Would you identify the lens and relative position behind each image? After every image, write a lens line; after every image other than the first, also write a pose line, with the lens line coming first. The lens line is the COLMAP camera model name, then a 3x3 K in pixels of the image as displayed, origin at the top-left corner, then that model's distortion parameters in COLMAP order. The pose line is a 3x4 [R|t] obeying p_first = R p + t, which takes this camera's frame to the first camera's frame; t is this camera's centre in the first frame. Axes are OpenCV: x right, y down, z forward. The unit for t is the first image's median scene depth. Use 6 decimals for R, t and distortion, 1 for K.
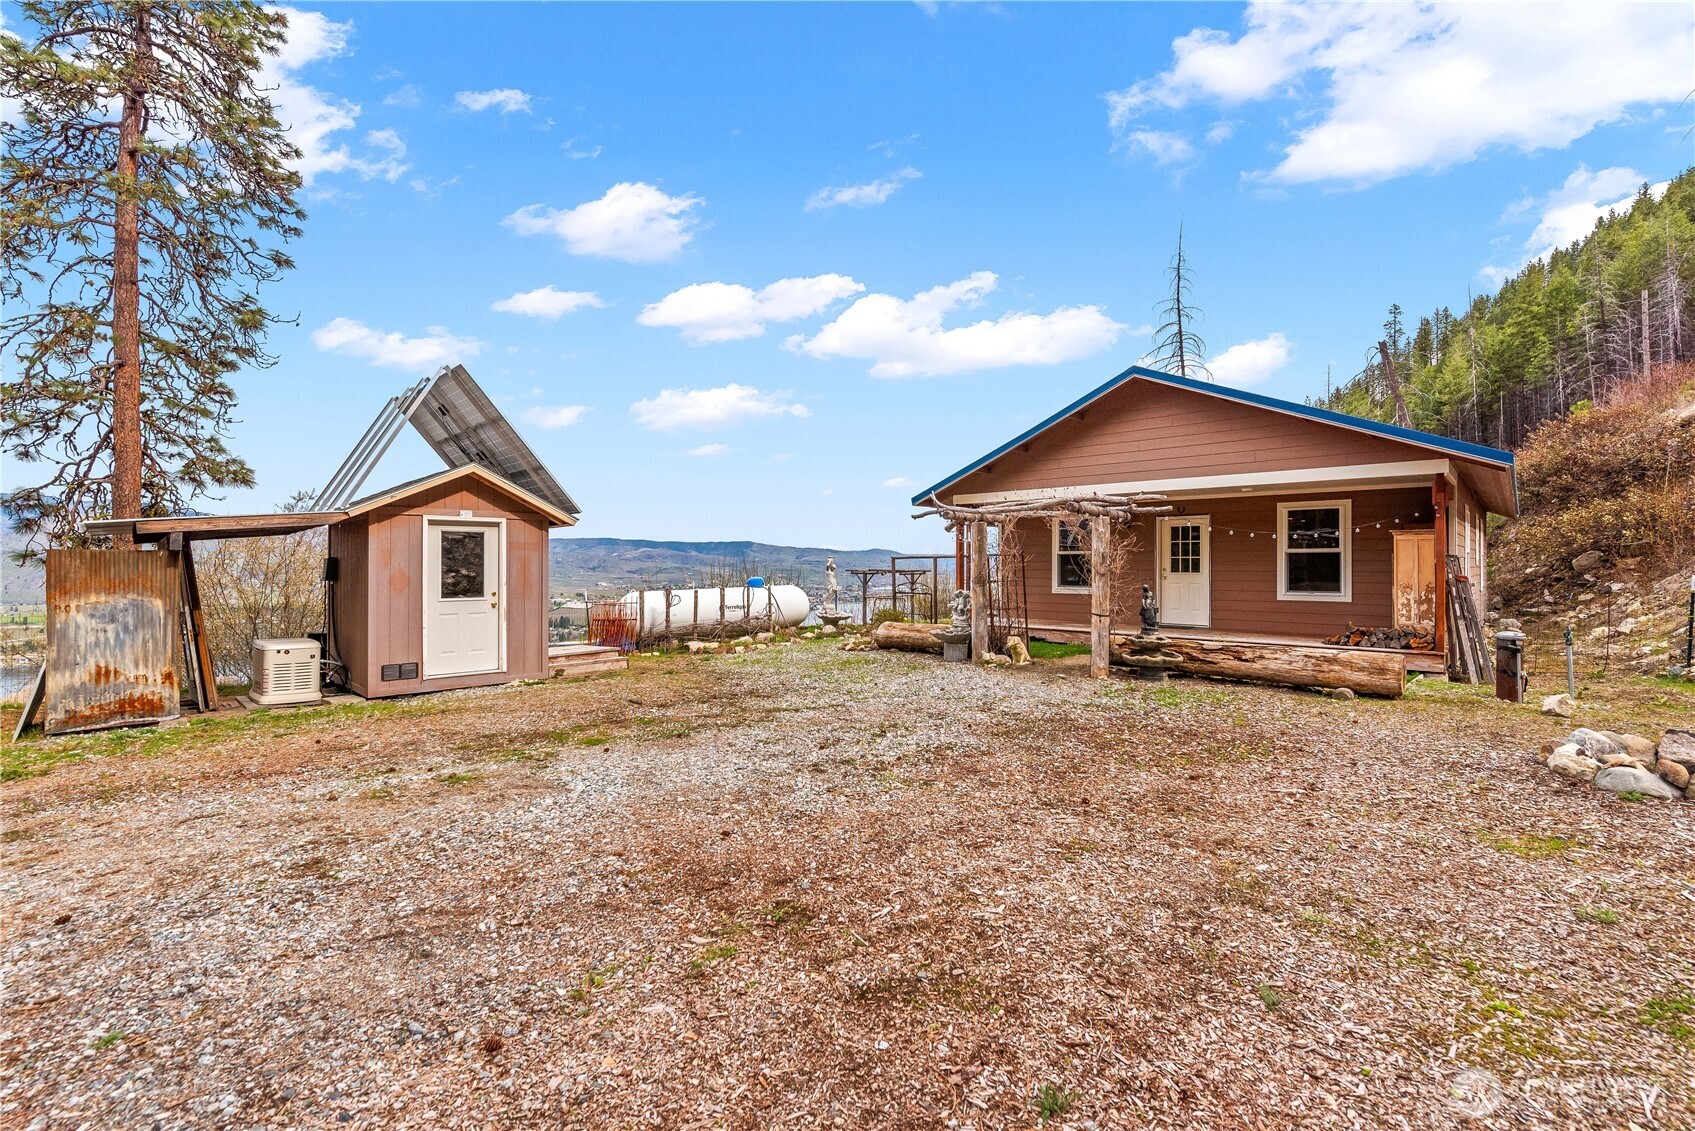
lens RADIAL K [[737.2, 0, 847.5], [0, 737.2, 565.5], [0, 0, 1]] dist [-0.000074, 0.000064]
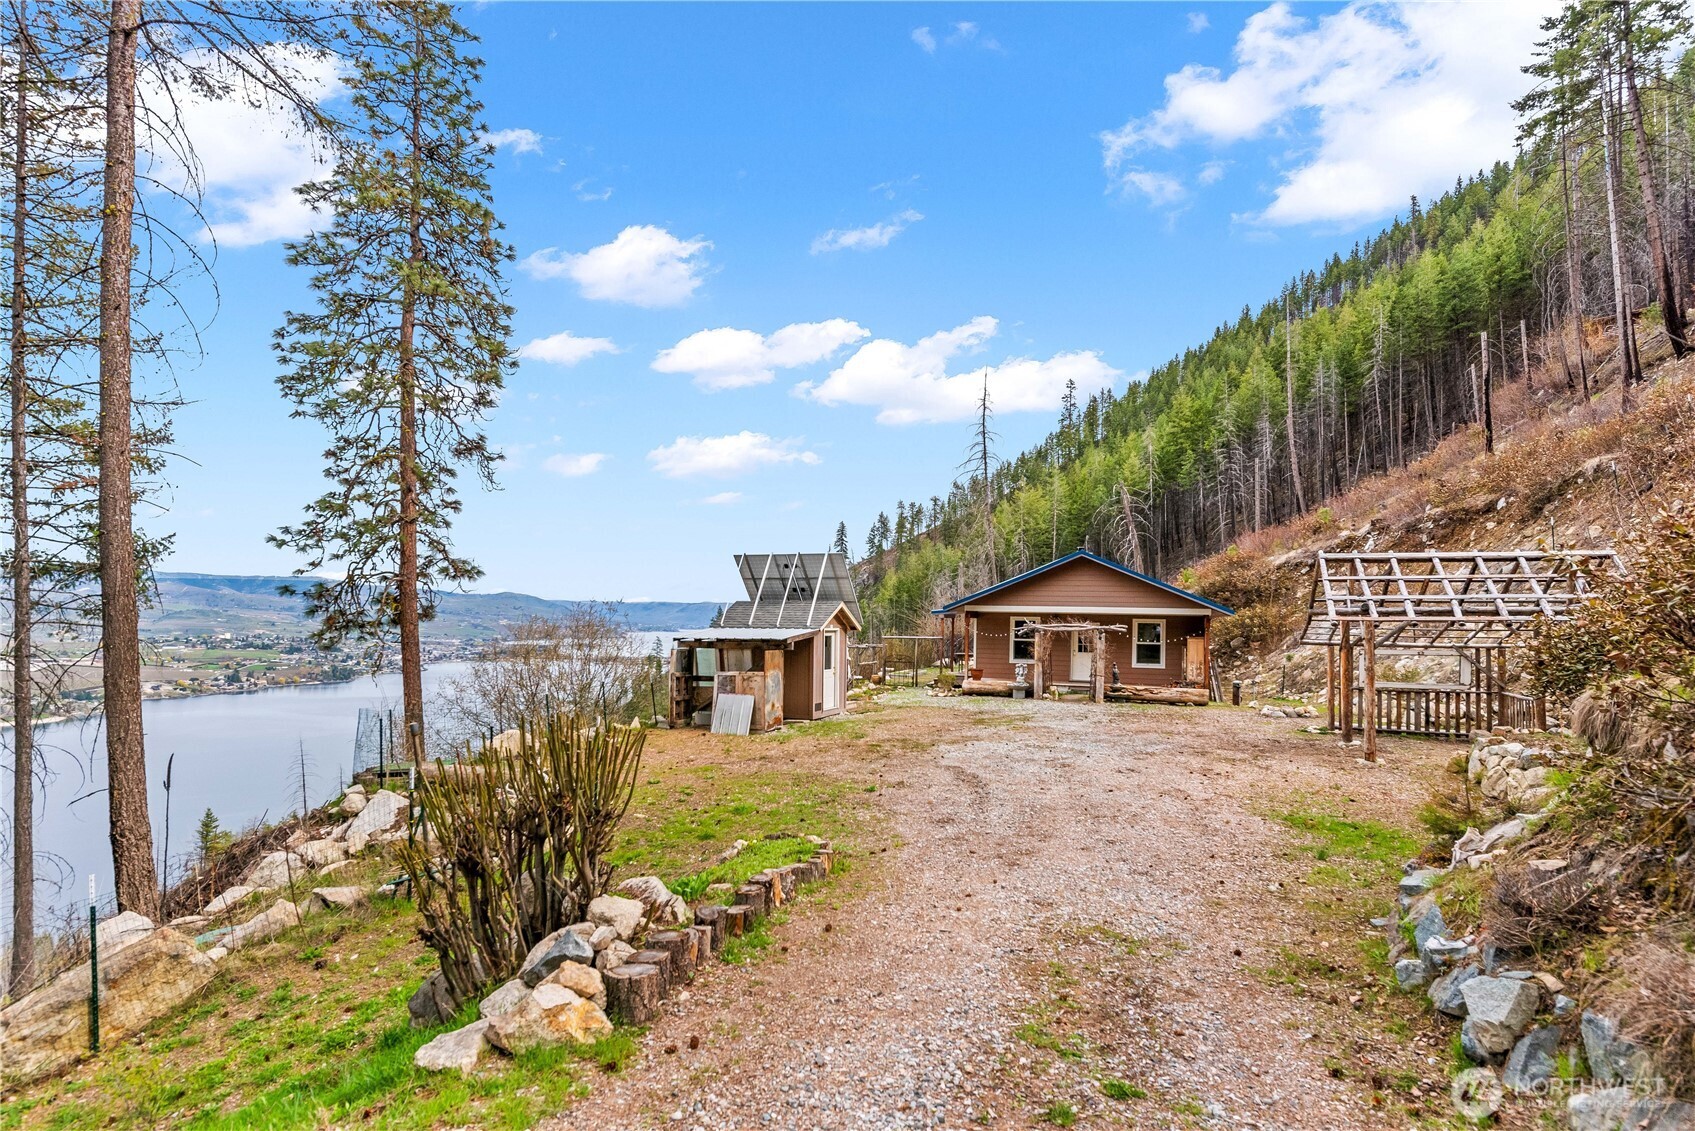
lens RADIAL K [[865.3, 0, 849.0], [0, 865.3, 613.3], [0, 0, 1]] dist [0.000772, 0.000257]
pose [[0.920656, 0.020846, 0.389819, -0.800761], [-0.020013, 0.999781, -0.006199, -0.053548], [-0.389862, -0.002094, 0.920871, -0.663443]]
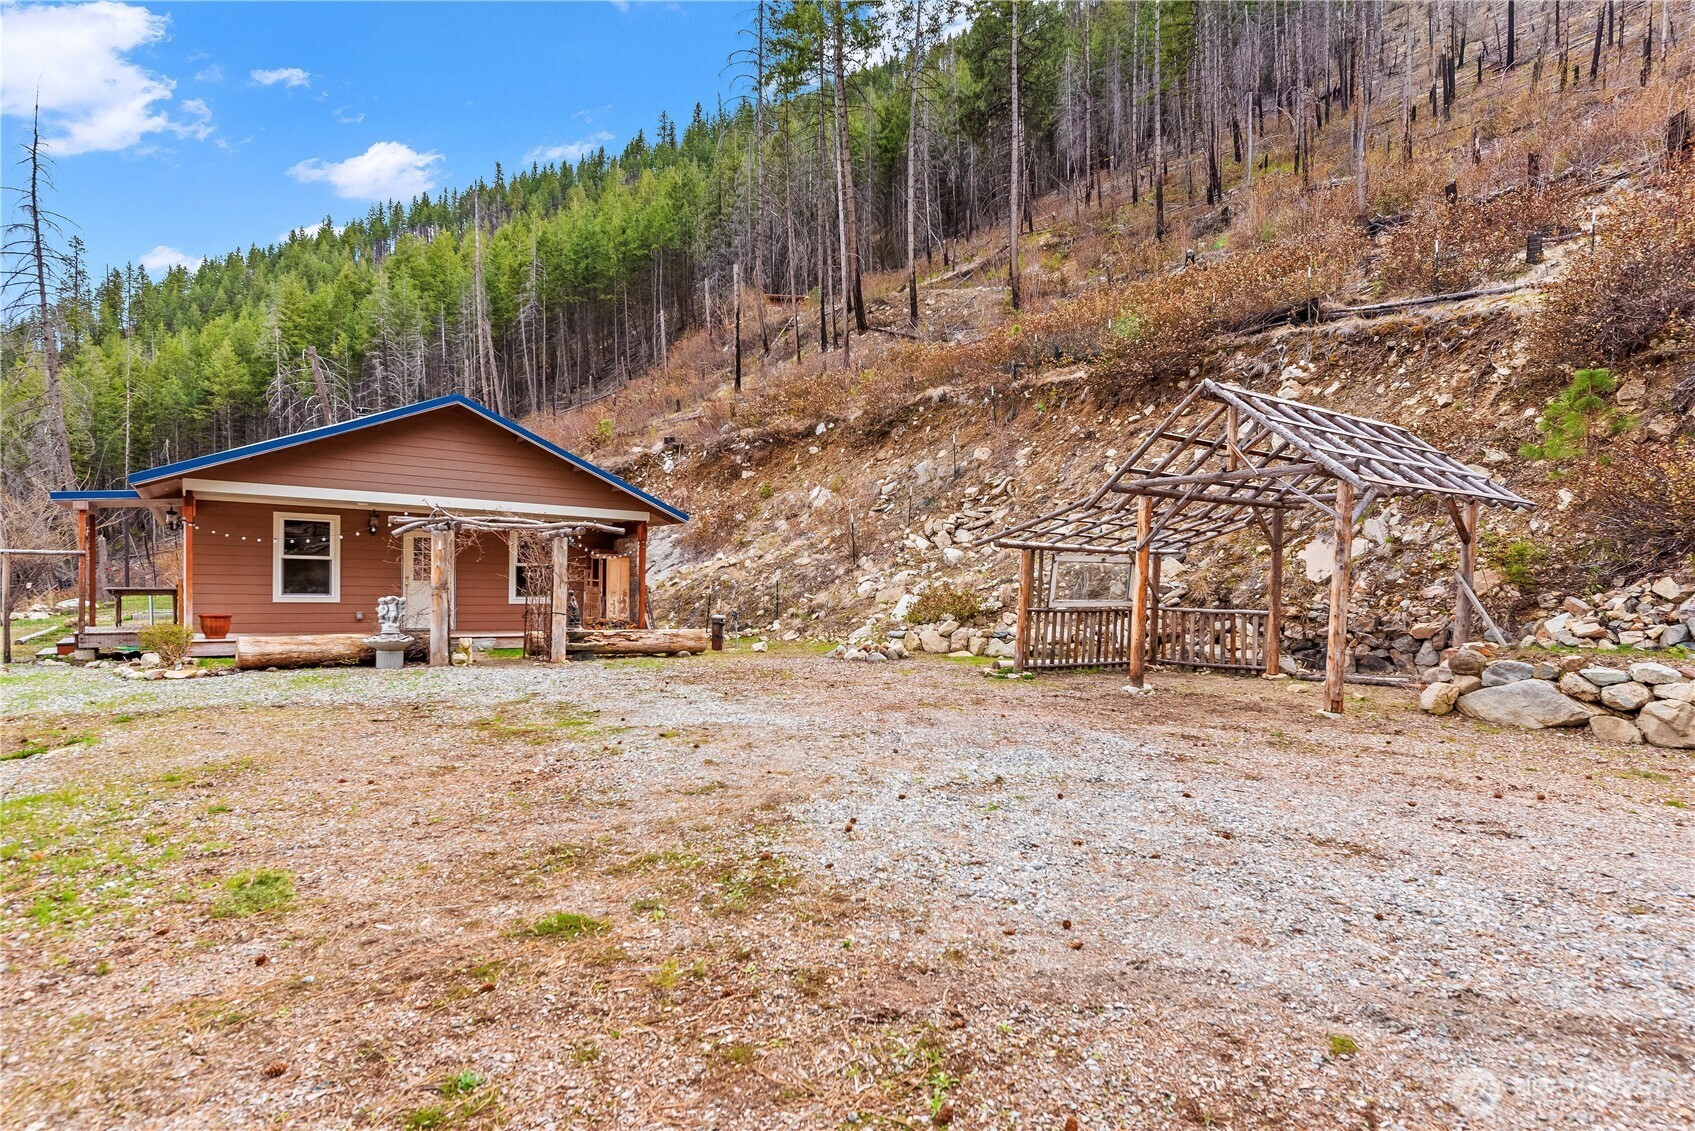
lens RADIAL K [[865.3, 0, 849.0], [0, 865.3, 613.3], [0, 0, 1]] dist [0.000772, 0.000257]
pose [[0.186425, -0.027079, 0.982096, -0.578478], [-0.022424, 0.999242, 0.031808, 0.003103], [-0.982213, -0.027952, 0.185677, 0.119172]]
